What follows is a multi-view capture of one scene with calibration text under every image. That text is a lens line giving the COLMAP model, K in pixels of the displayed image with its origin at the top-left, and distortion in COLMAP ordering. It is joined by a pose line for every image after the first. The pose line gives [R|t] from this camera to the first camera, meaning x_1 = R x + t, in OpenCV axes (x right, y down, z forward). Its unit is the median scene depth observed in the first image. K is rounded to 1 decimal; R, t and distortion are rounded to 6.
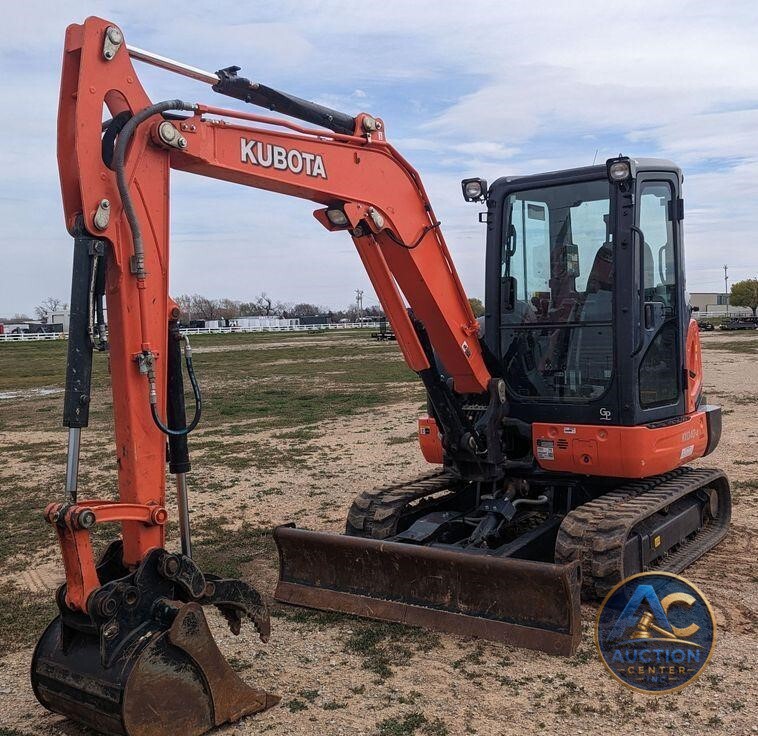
lens RADIAL K [[892.7, 0, 337.6], [0, 892.7, 336.2], [0, 0, 1]] dist [0.136723, -0.251246]
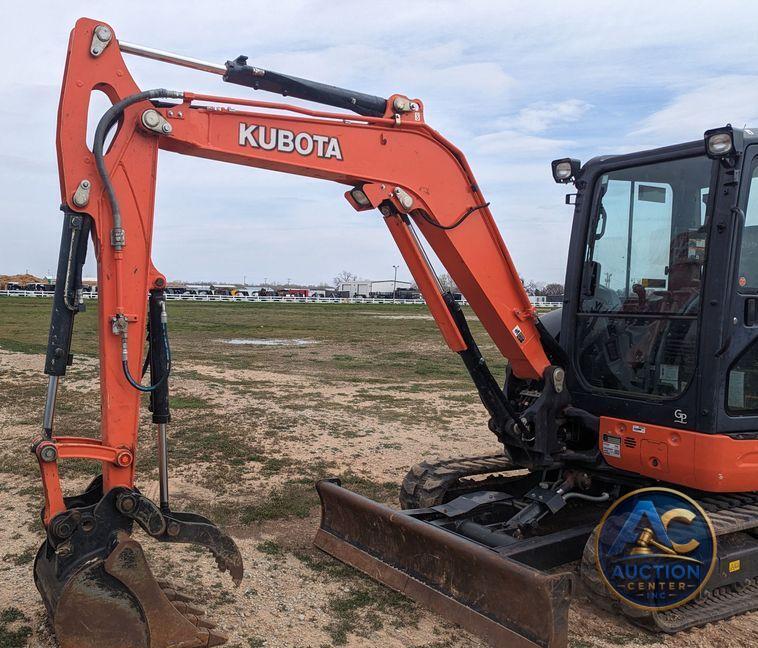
lens RADIAL K [[711.5, 0, 257.8], [0, 711.5, 332.3], [0, 0, 1]] dist [0.063785, -0.017329]
pose [[0.905797, 0.073269, -0.417330, 0.245788], [-0.056797, 0.997043, 0.051771, -0.013387], [0.419889, -0.023191, 0.907279, 0.192151]]
